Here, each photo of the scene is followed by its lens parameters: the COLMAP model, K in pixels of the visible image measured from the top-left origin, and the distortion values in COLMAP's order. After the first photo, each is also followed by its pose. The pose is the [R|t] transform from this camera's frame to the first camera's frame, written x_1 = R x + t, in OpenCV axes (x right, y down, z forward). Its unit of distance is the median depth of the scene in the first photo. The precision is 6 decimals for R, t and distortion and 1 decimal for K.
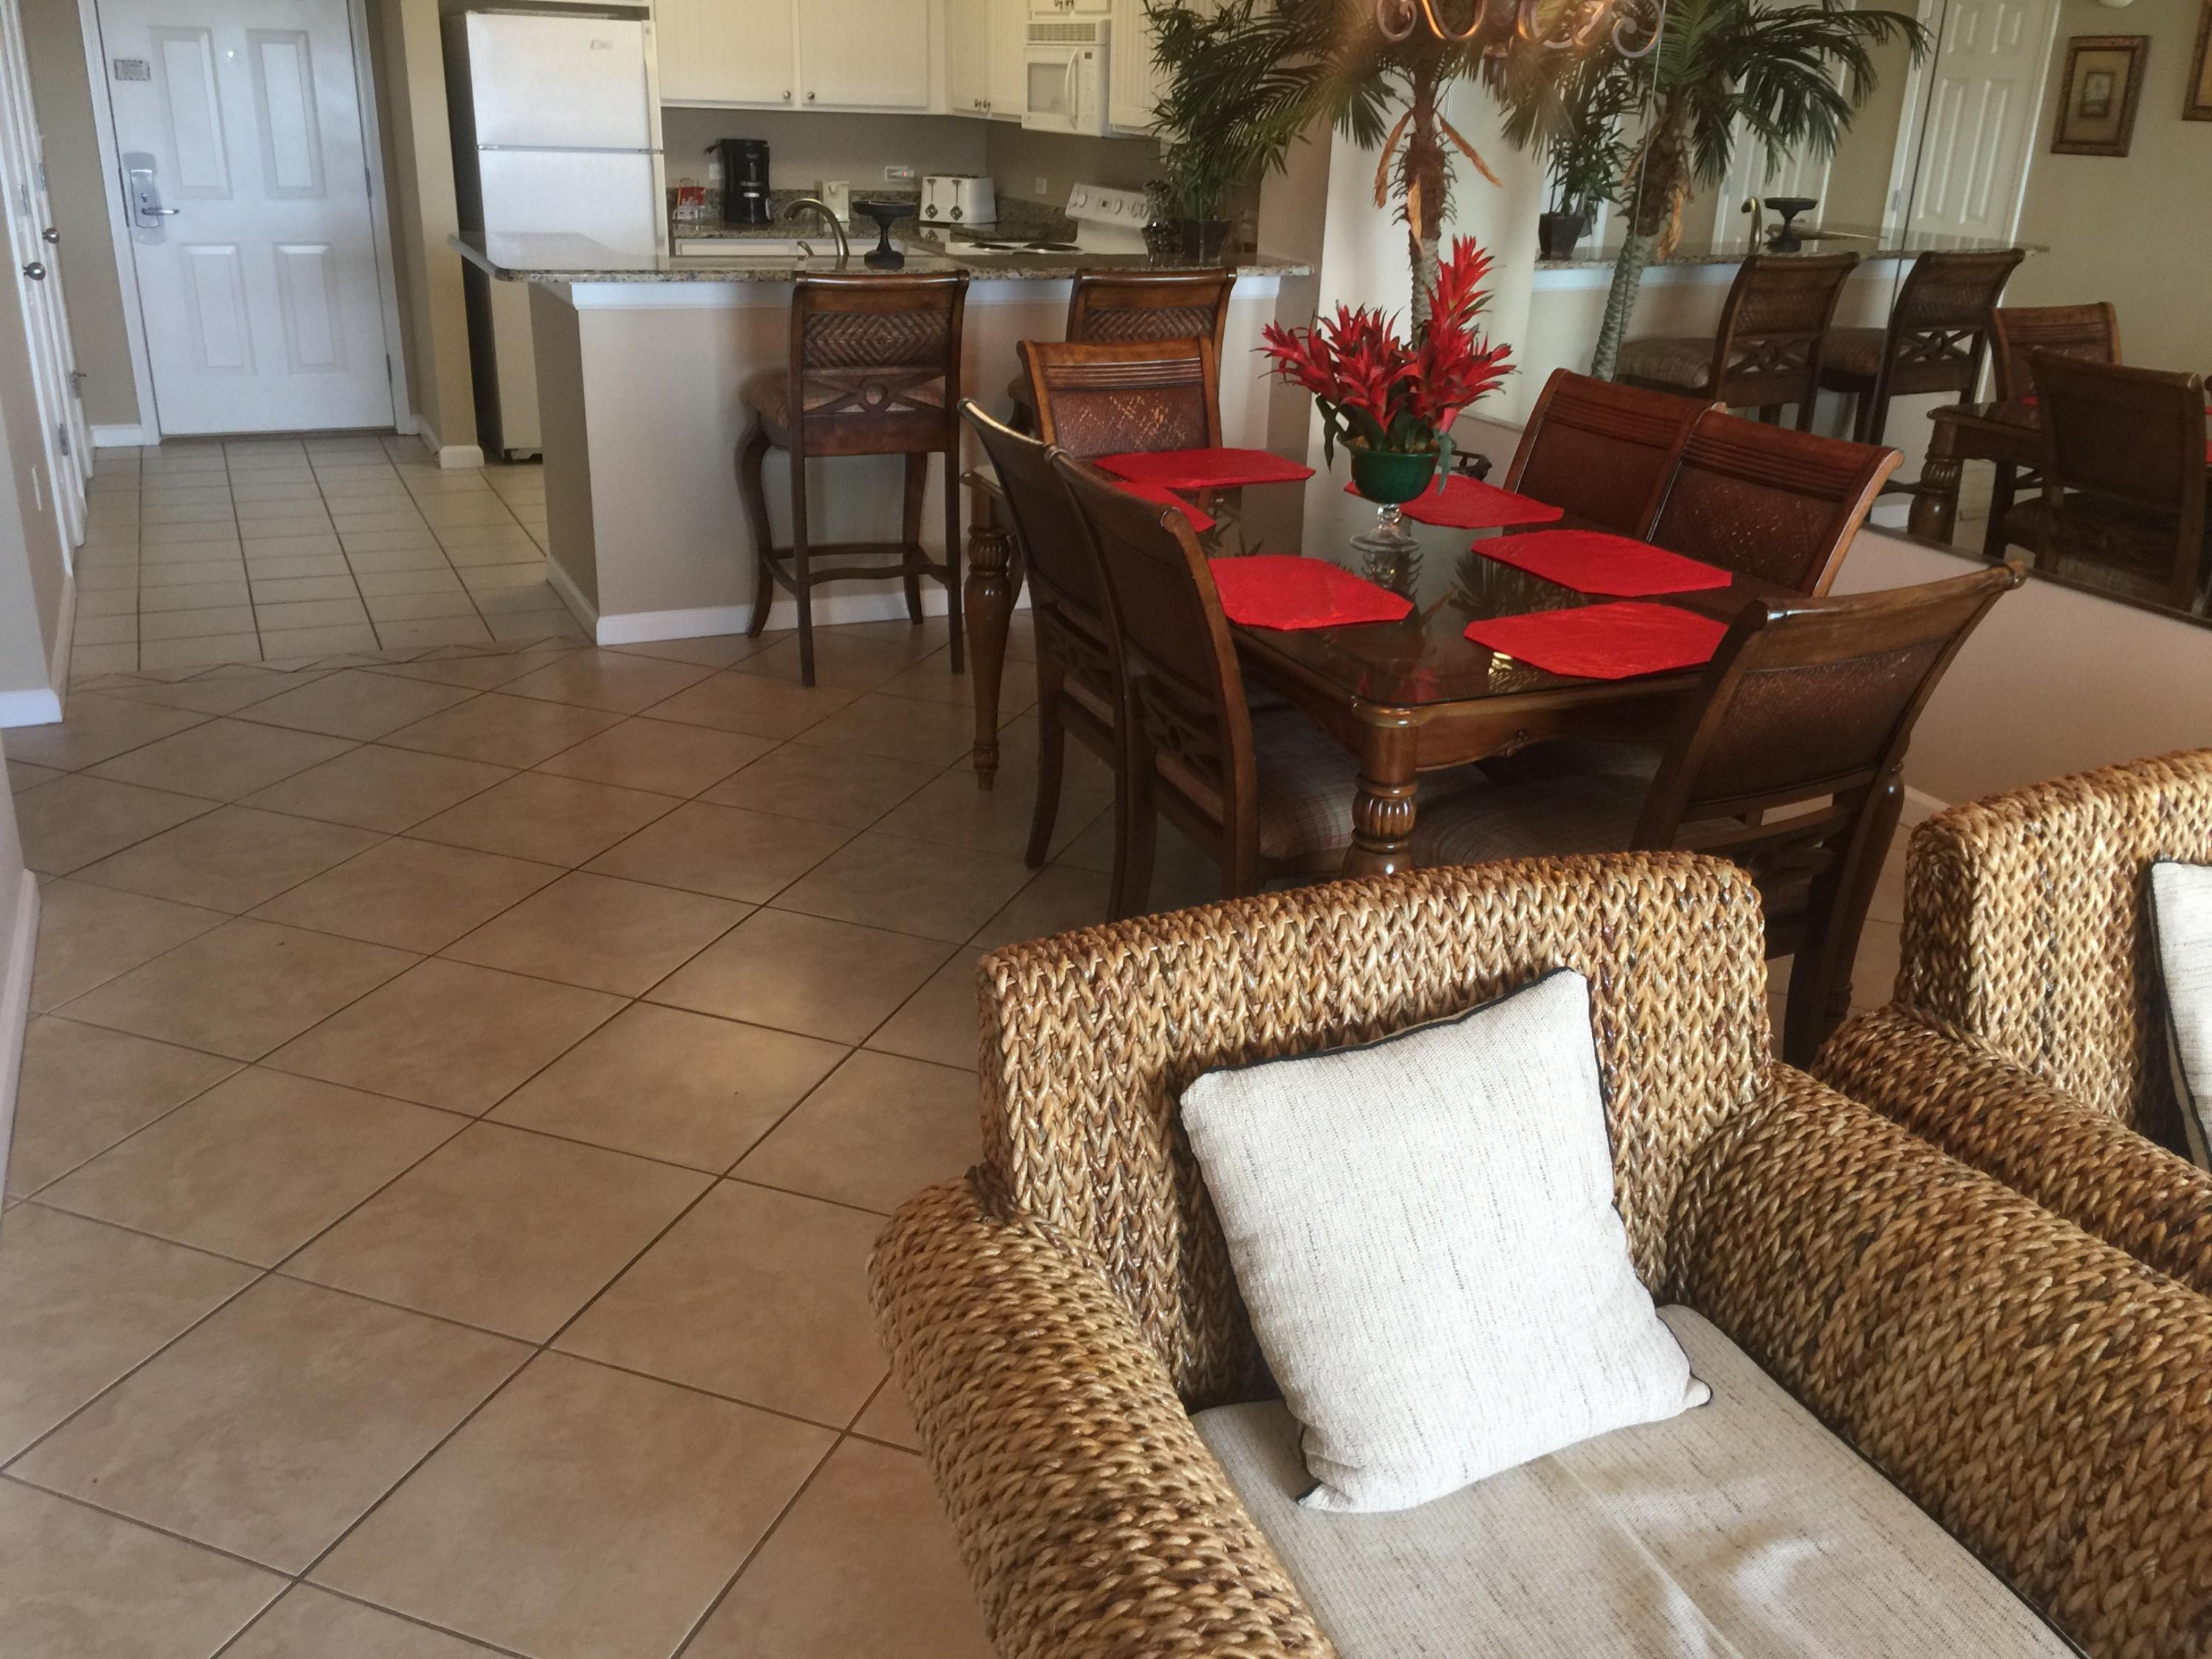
lens RADIAL K [[1903.3, 0, 1104.7], [0, 1903.3, 819.4], [0, 0, 1]] dist [0.088021, -0.121419]
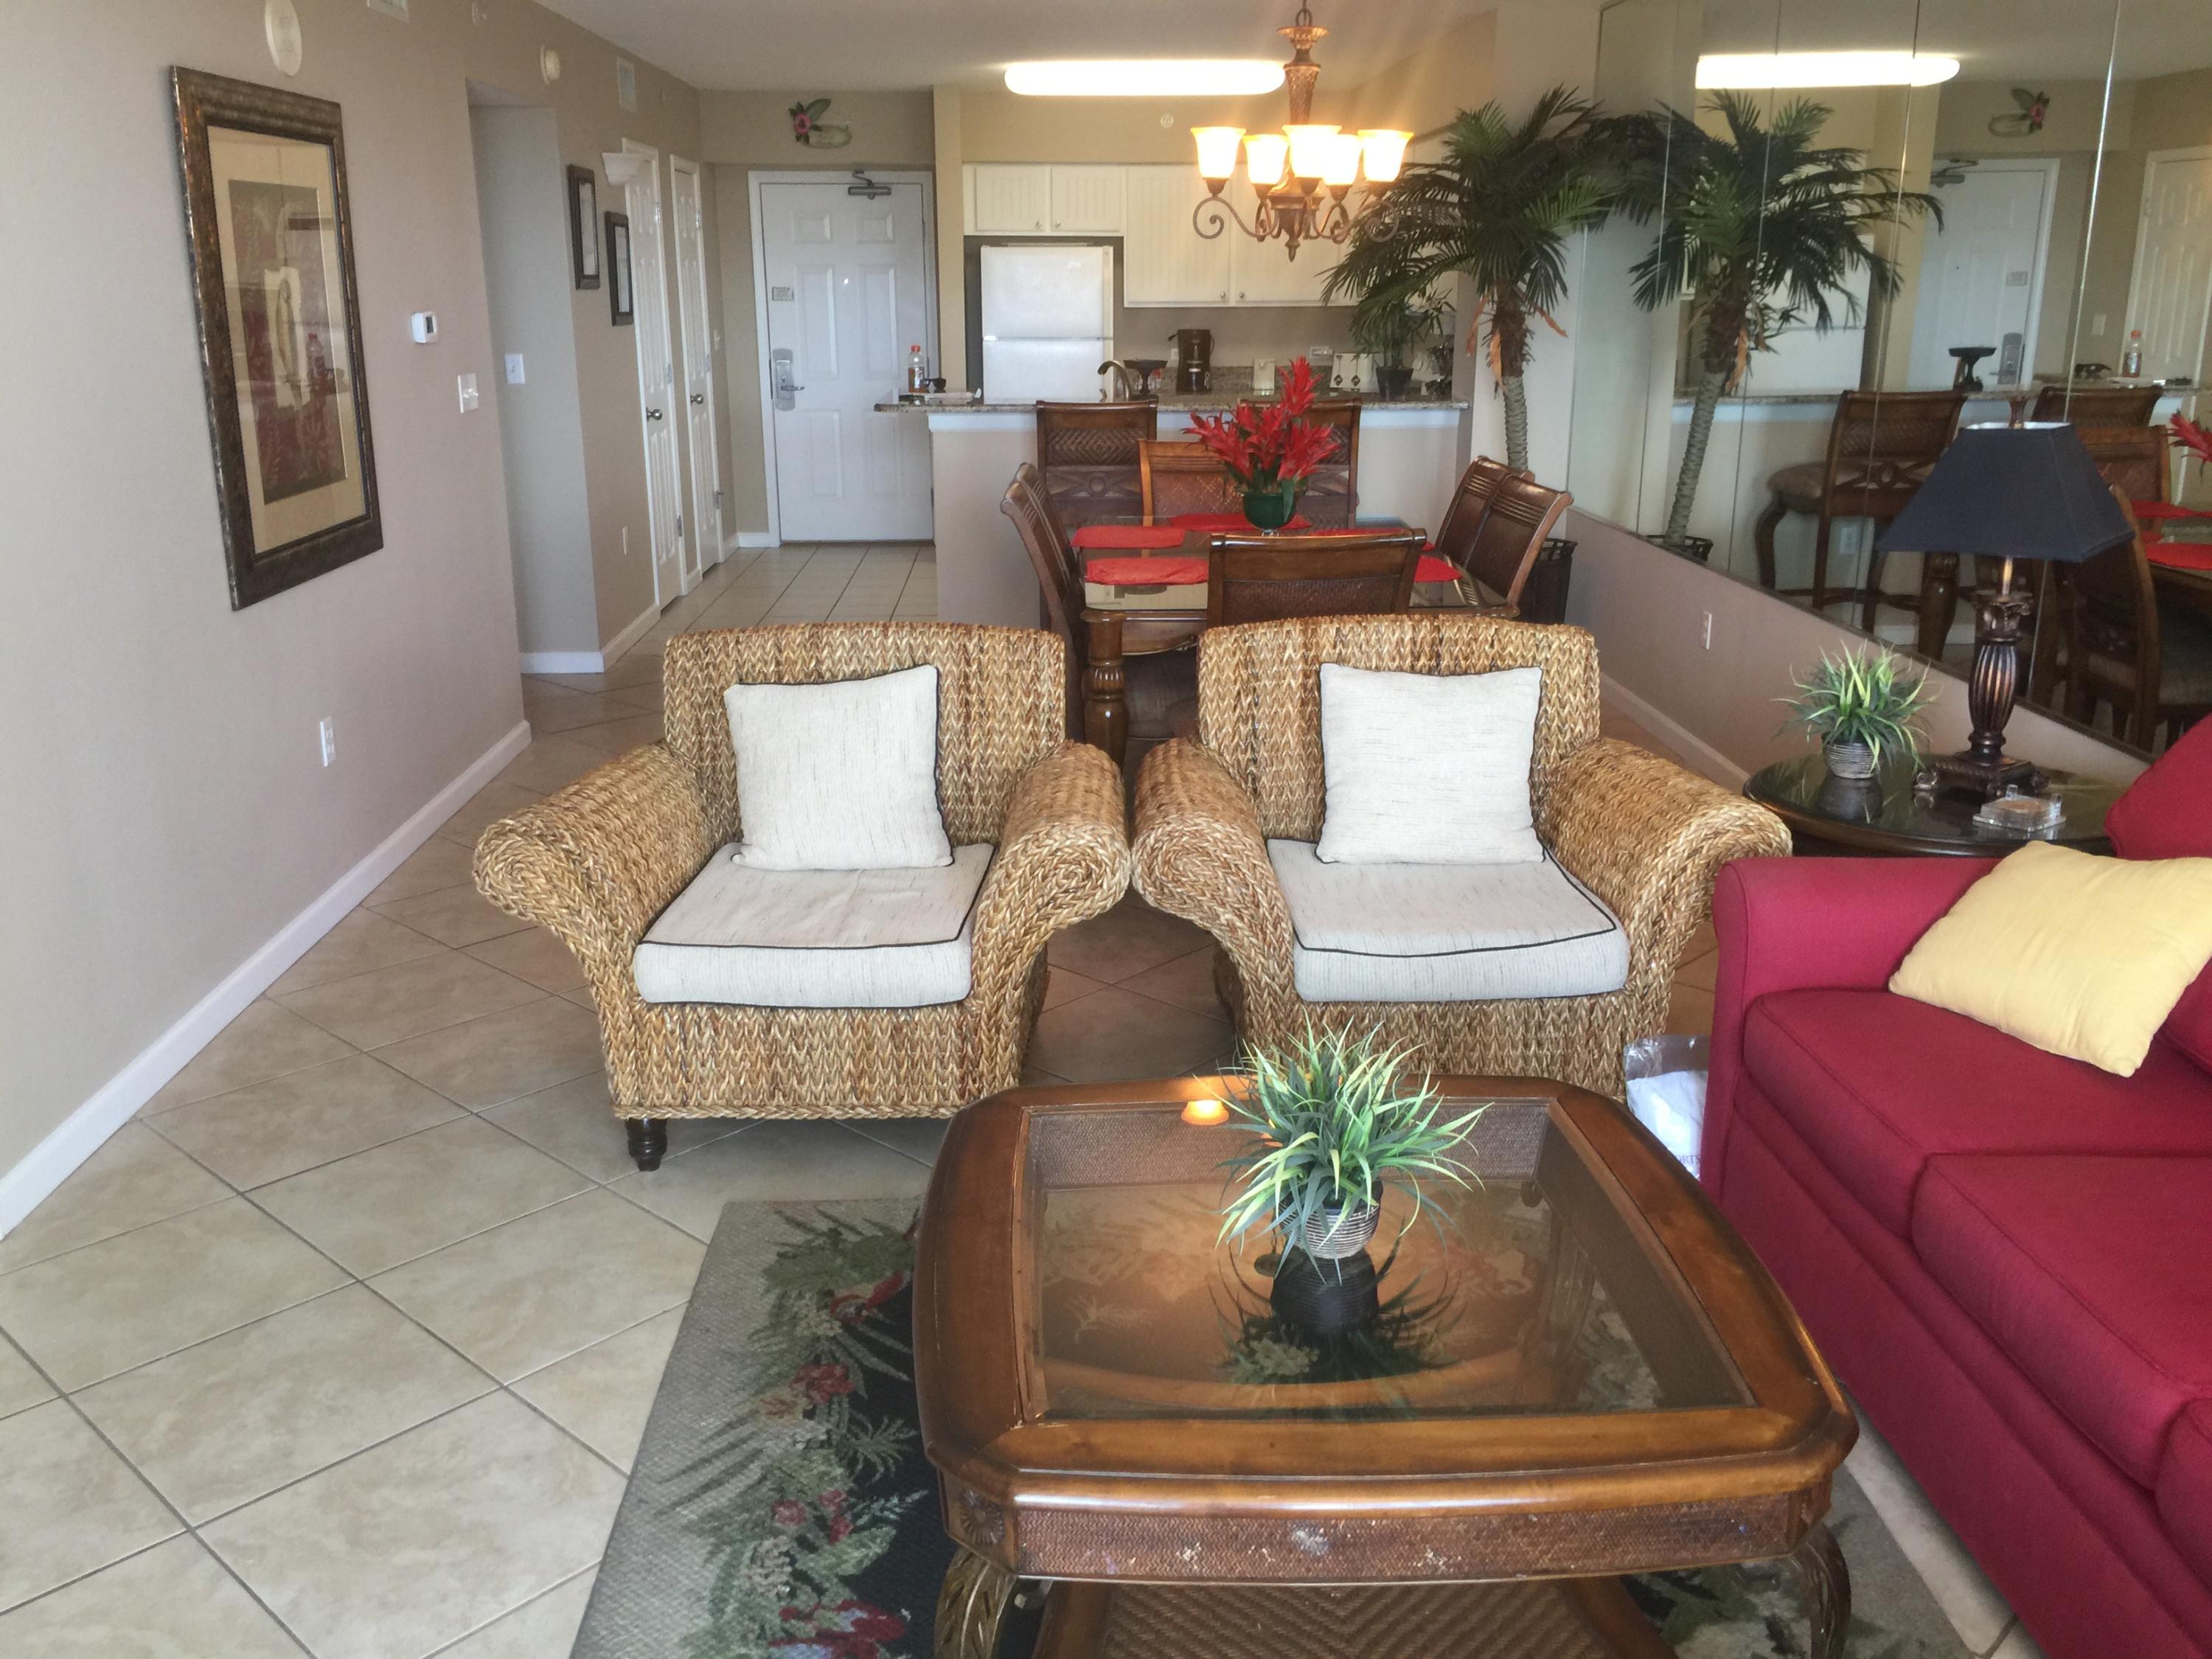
lens RADIAL K [[1903.3, 0, 1104.7], [0, 1903.3, 819.4], [0, 0, 1]] dist [0.088021, -0.121419]
pose [[0.921178, 0.070551, -0.382693, 0.310867], [-0.108533, 0.990984, -0.078557, 0.098234], [0.373700, 0.113900, 0.920530, -0.211990]]
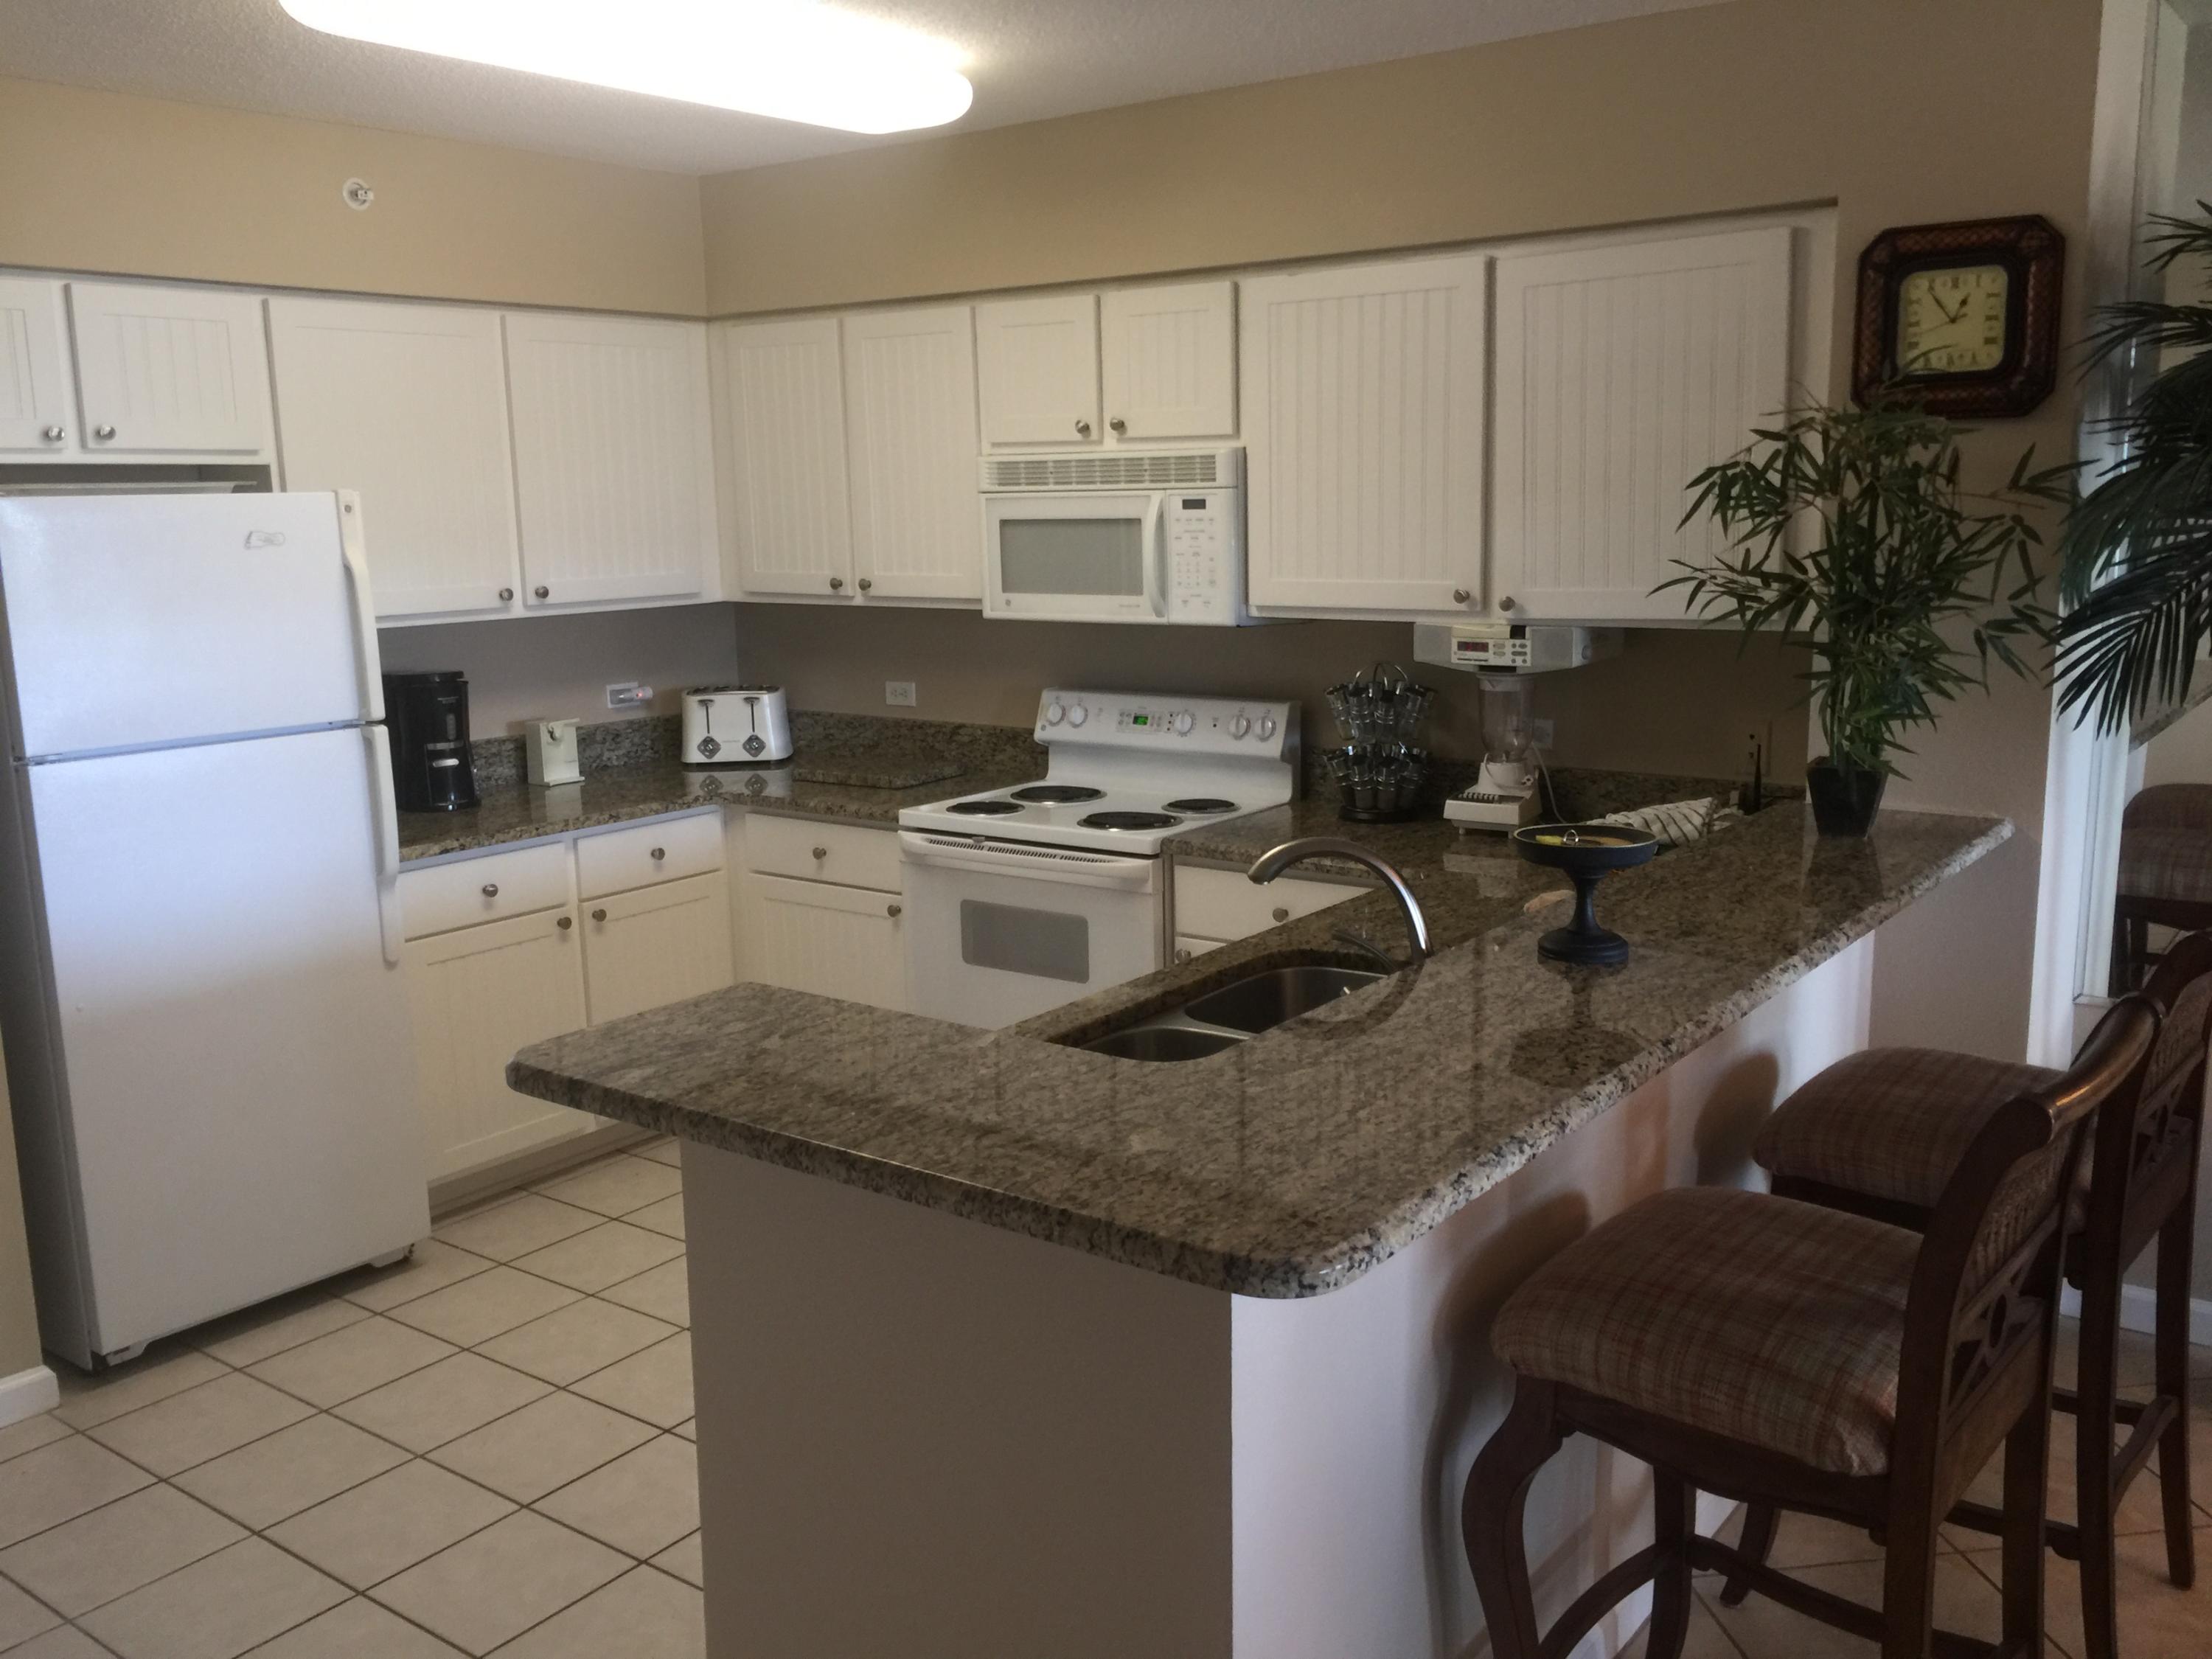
lens RADIAL K [[1903.3, 0, 1104.7], [0, 1903.3, 819.4], [0, 0, 1]] dist [0.088021, -0.121419]
pose [[0.882431, -0.132970, 0.451258, -0.299085], [0.218249, 0.965463, -0.142295, -0.203174], [-0.416752, 0.224052, 0.880976, 0.460896]]
